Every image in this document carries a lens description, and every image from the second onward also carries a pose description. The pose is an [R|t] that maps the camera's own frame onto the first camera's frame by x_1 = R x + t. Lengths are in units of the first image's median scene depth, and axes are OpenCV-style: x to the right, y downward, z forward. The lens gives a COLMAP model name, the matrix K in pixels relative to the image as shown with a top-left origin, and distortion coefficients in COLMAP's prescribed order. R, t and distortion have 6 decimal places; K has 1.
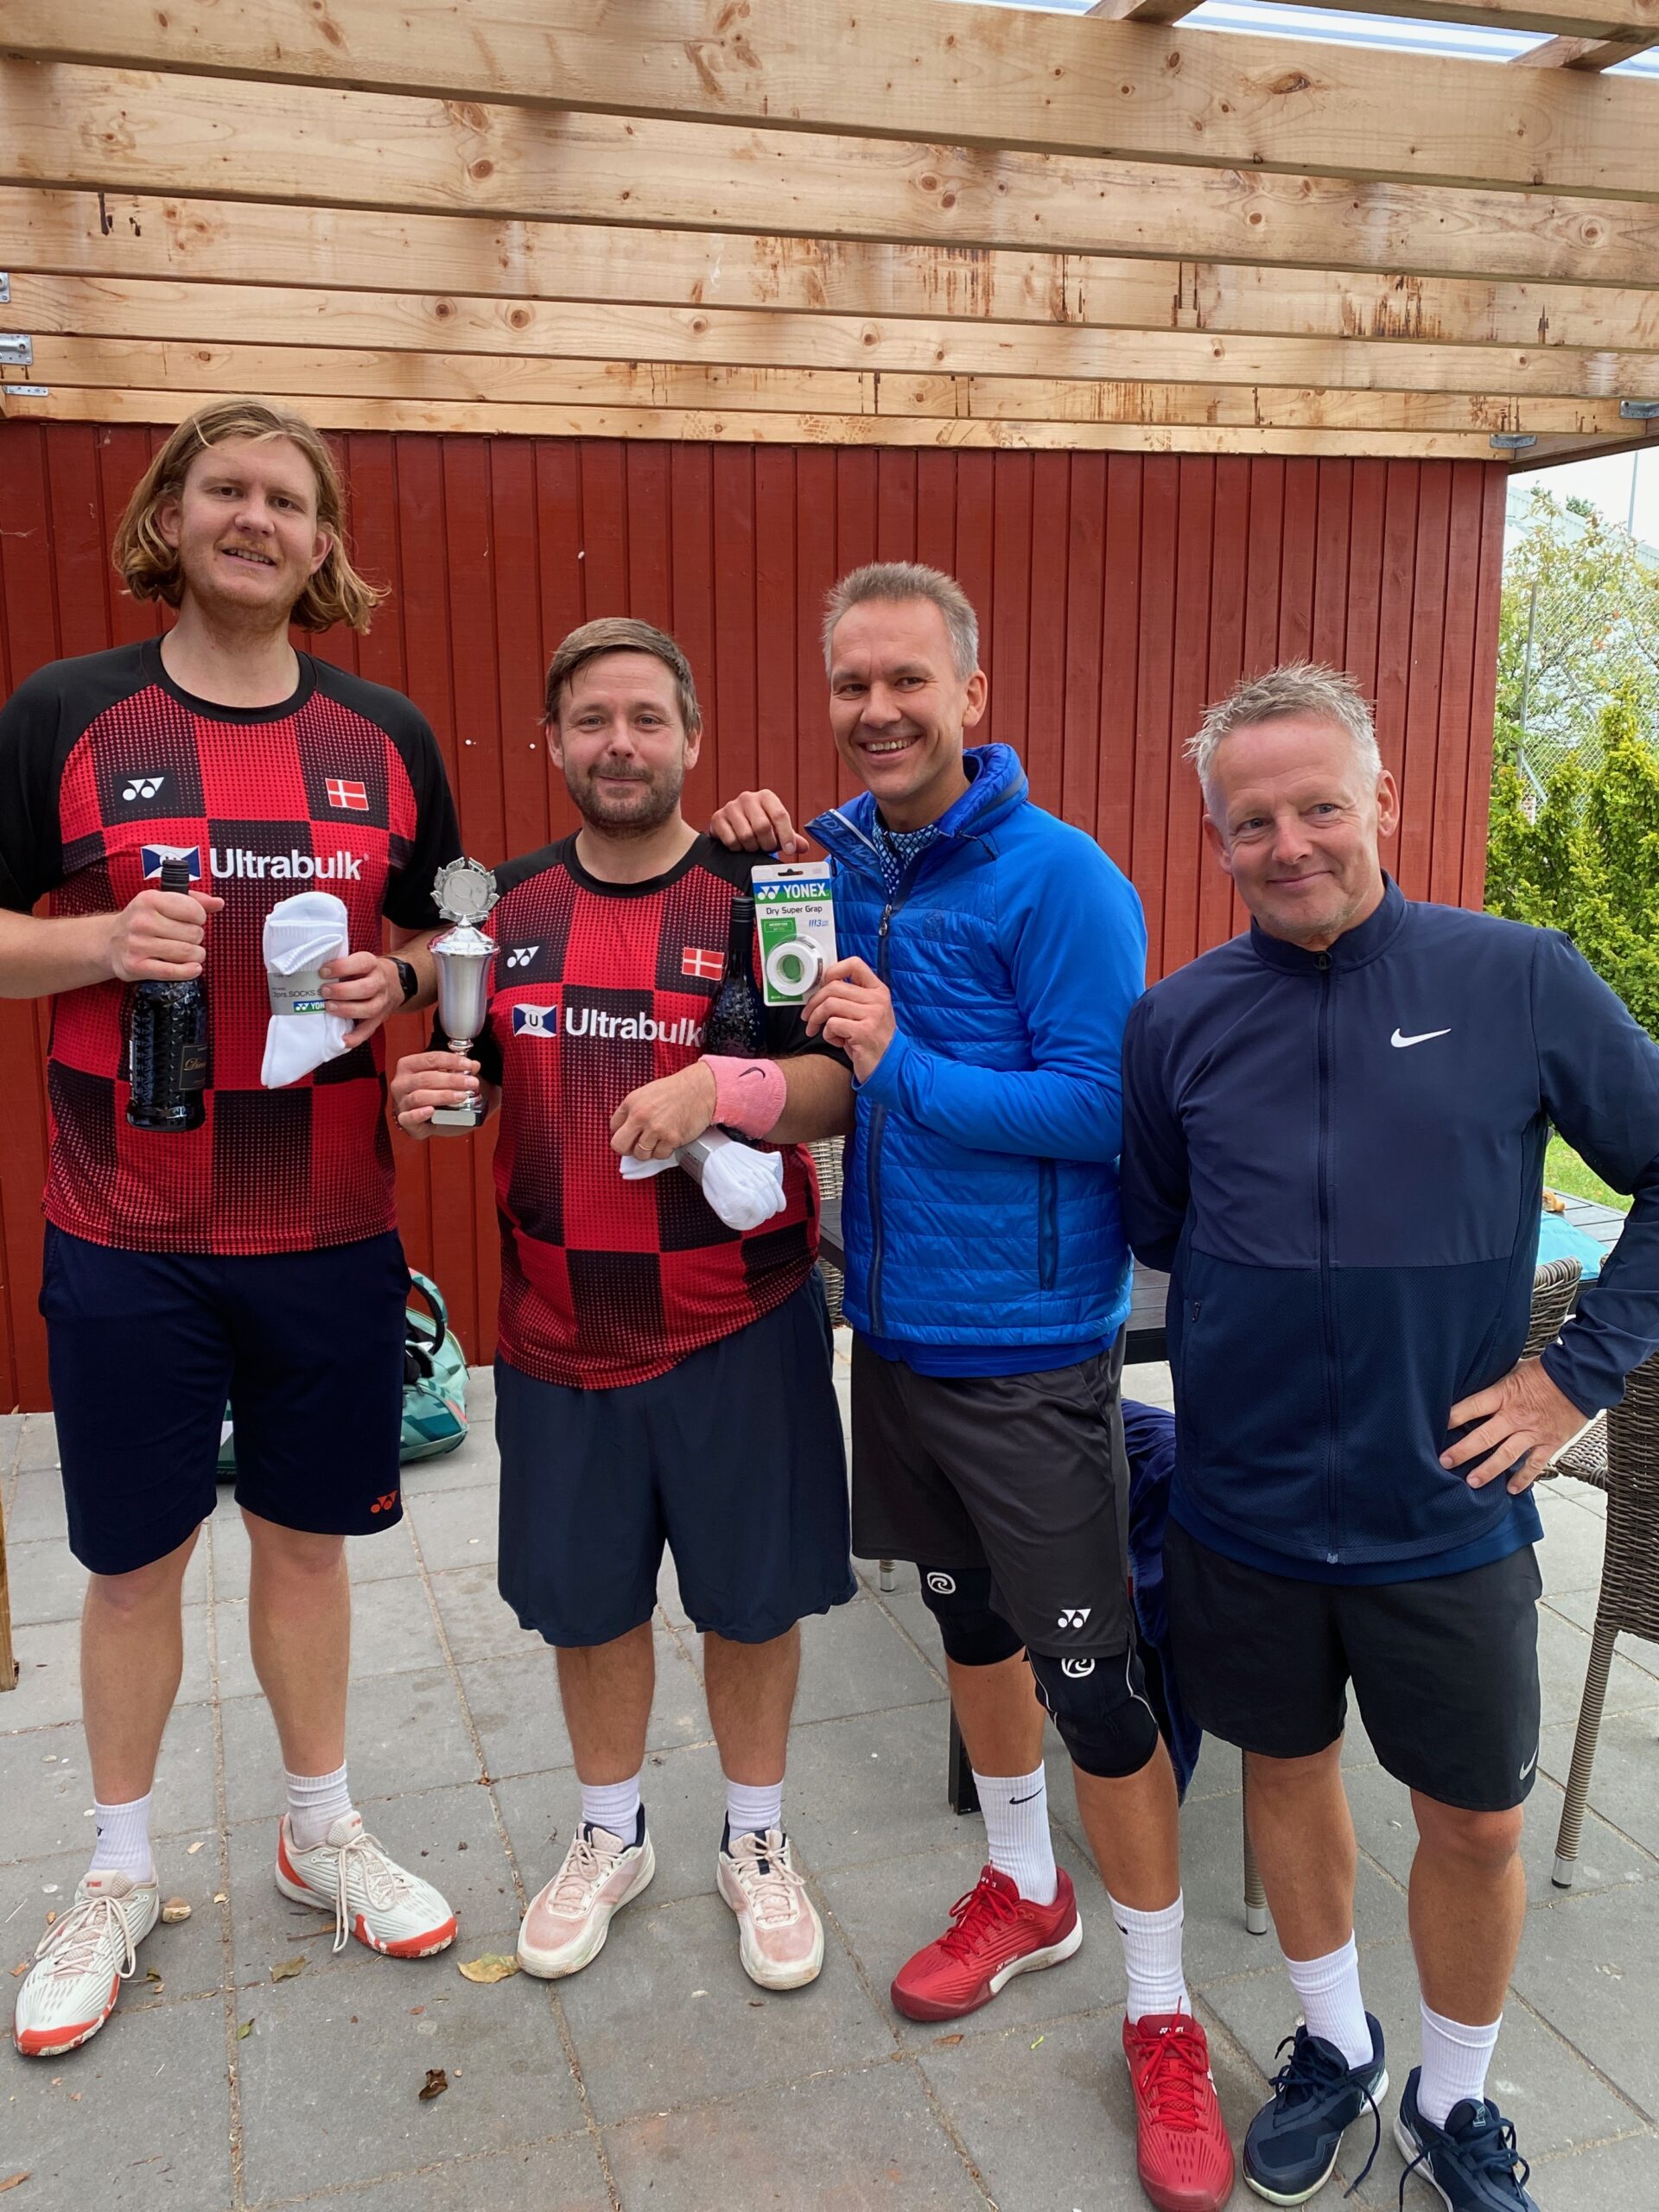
lens RADIAL K [[1927.5, 0, 830.8], [0, 1927.5, 1094.3], [0, 0, 1]] dist [0.017718, -0.011473]
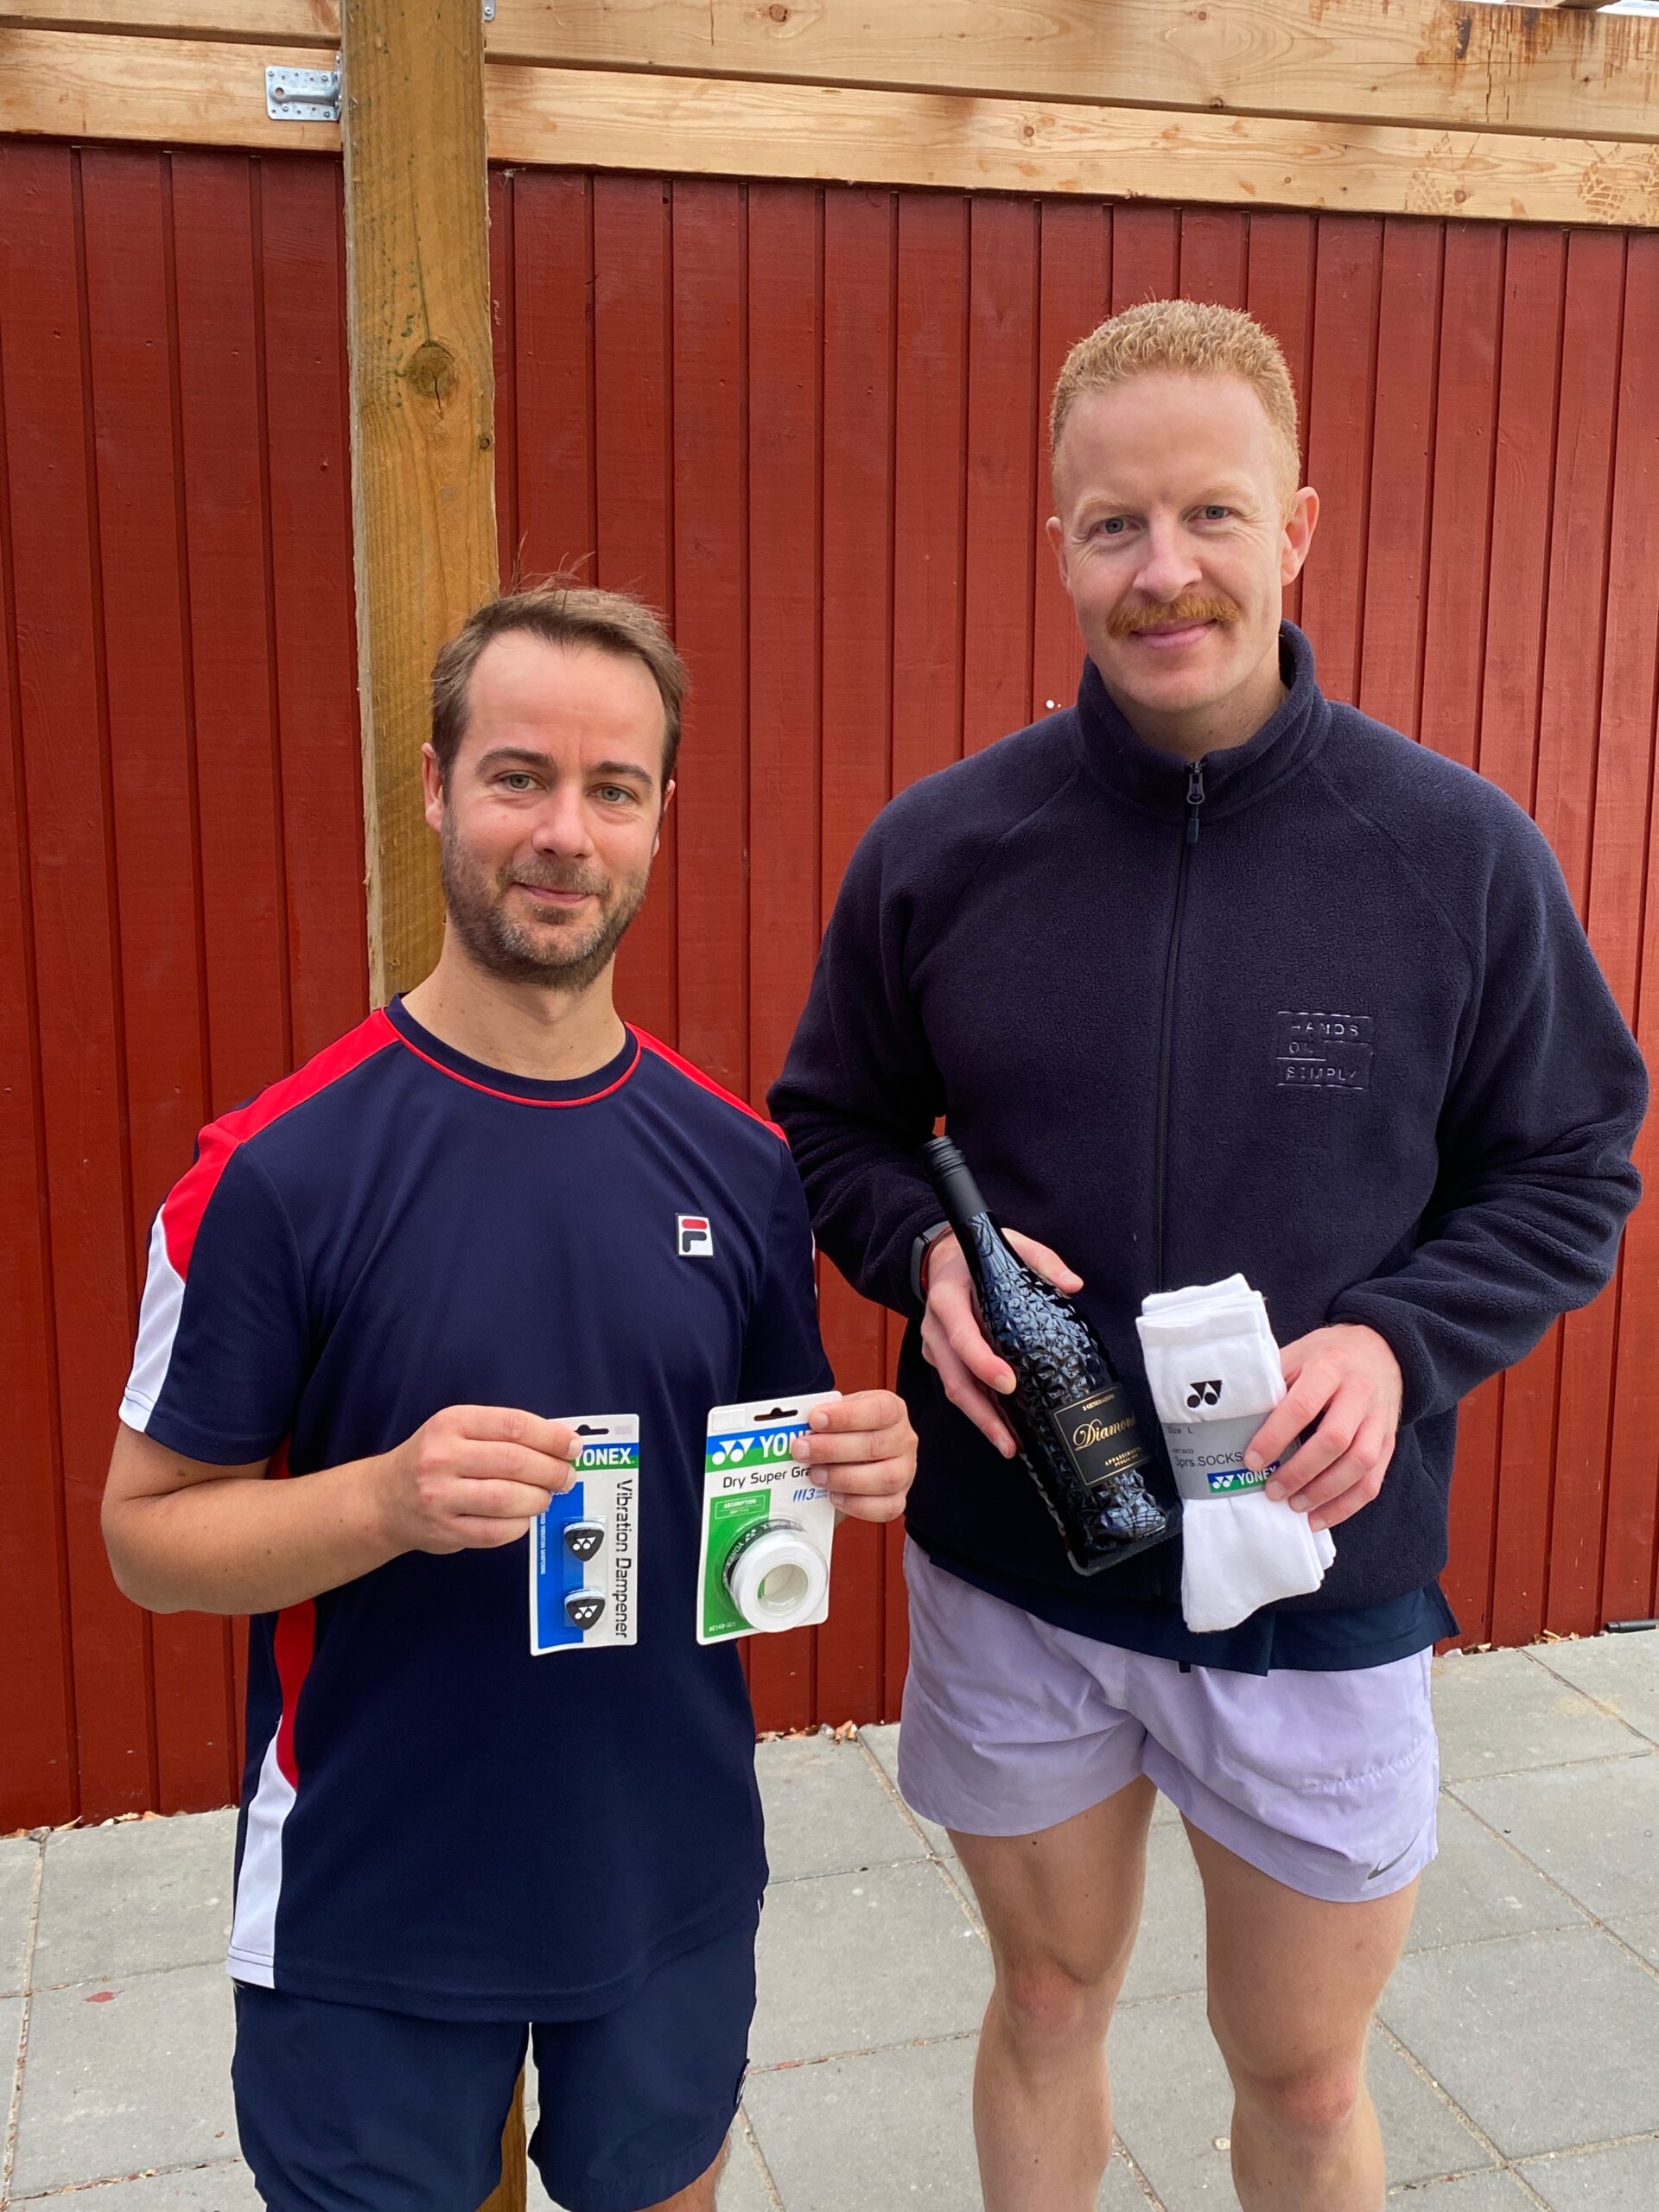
lens RADIAL K [[2203.2, 0, 834.2], [0, 2203.2, 1082.2], [0, 0, 1]] dist [0.010601, 0.000000]
pose [[0.999710, 0.009624, -0.022061, -0.325894], [-0.010054, 0.999760, -0.019451, -0.063899], [0.021869, 0.019667, 0.999567, 0.405839]]
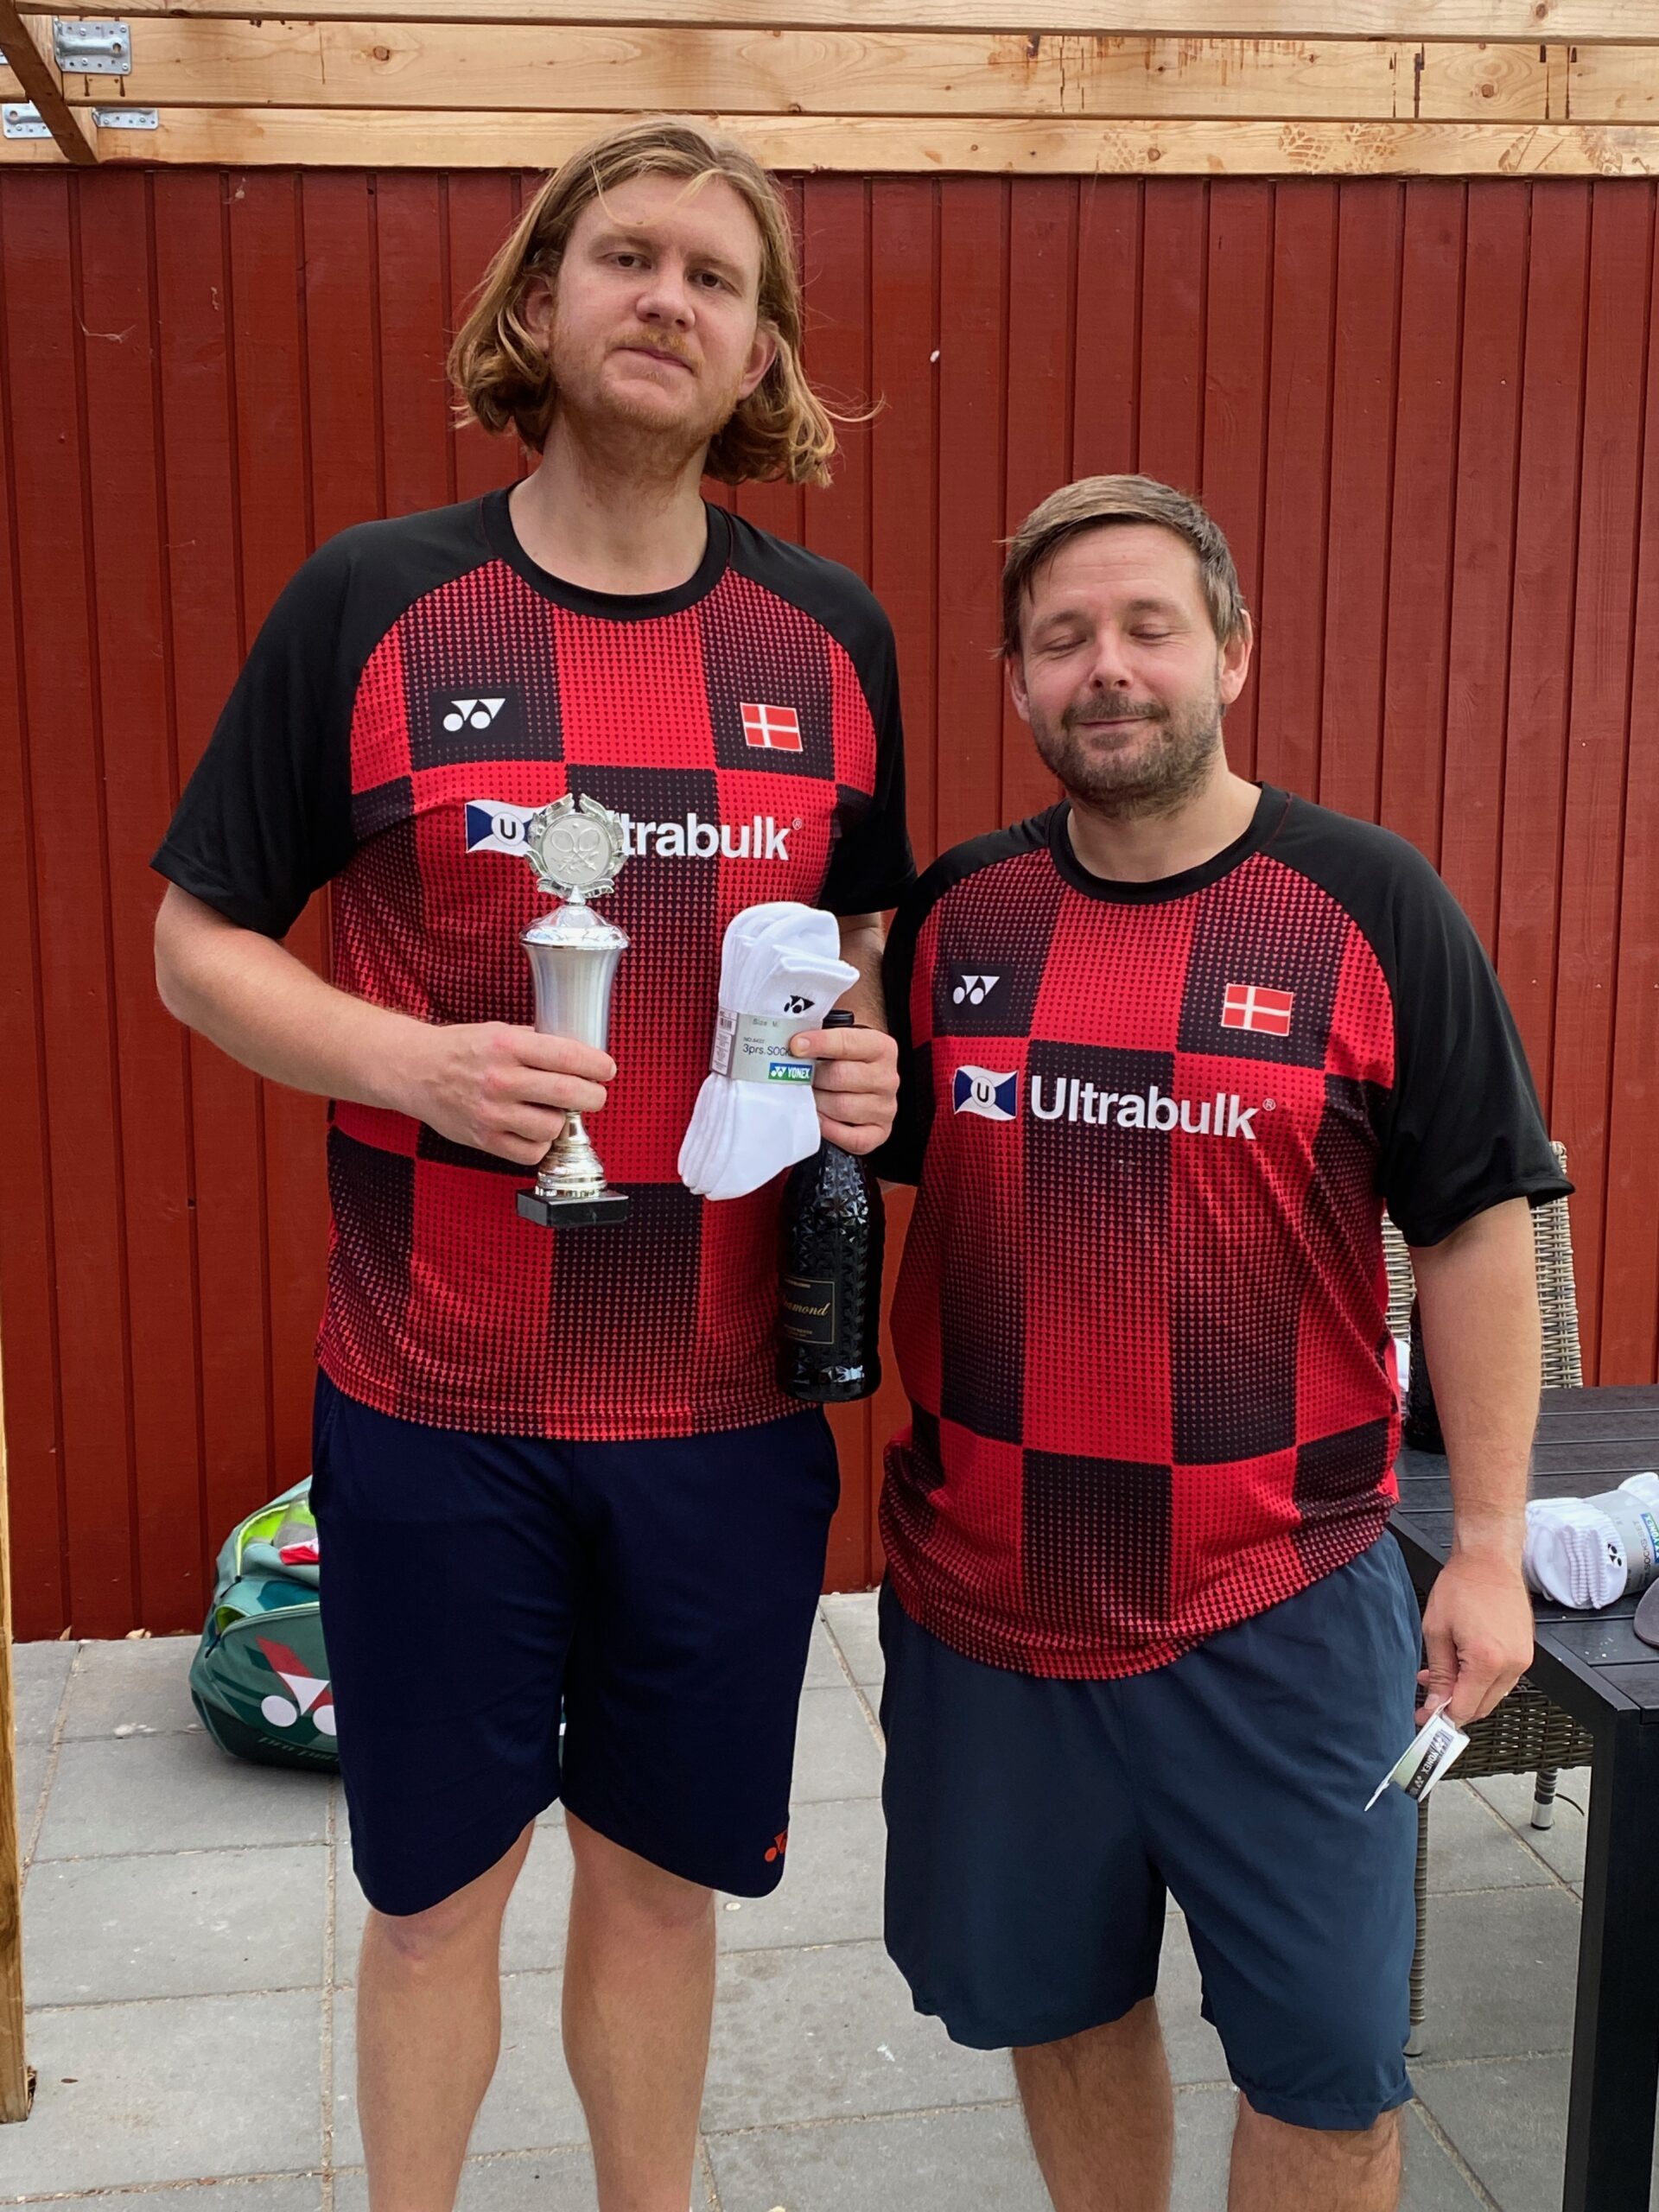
lens RADIAL K [[2678.7, 0, 811.5], [0, 2678.7, 1097.3], [0, 0, 1]] dist [0.019087, 0.000000]
pose [[0.988135, 0.026521, -0.151278, -0.037228], [-0.028457, 0.999538, -0.010647, -0.026415], [0.150926, 0.014825, 0.988434, 0.145326]]
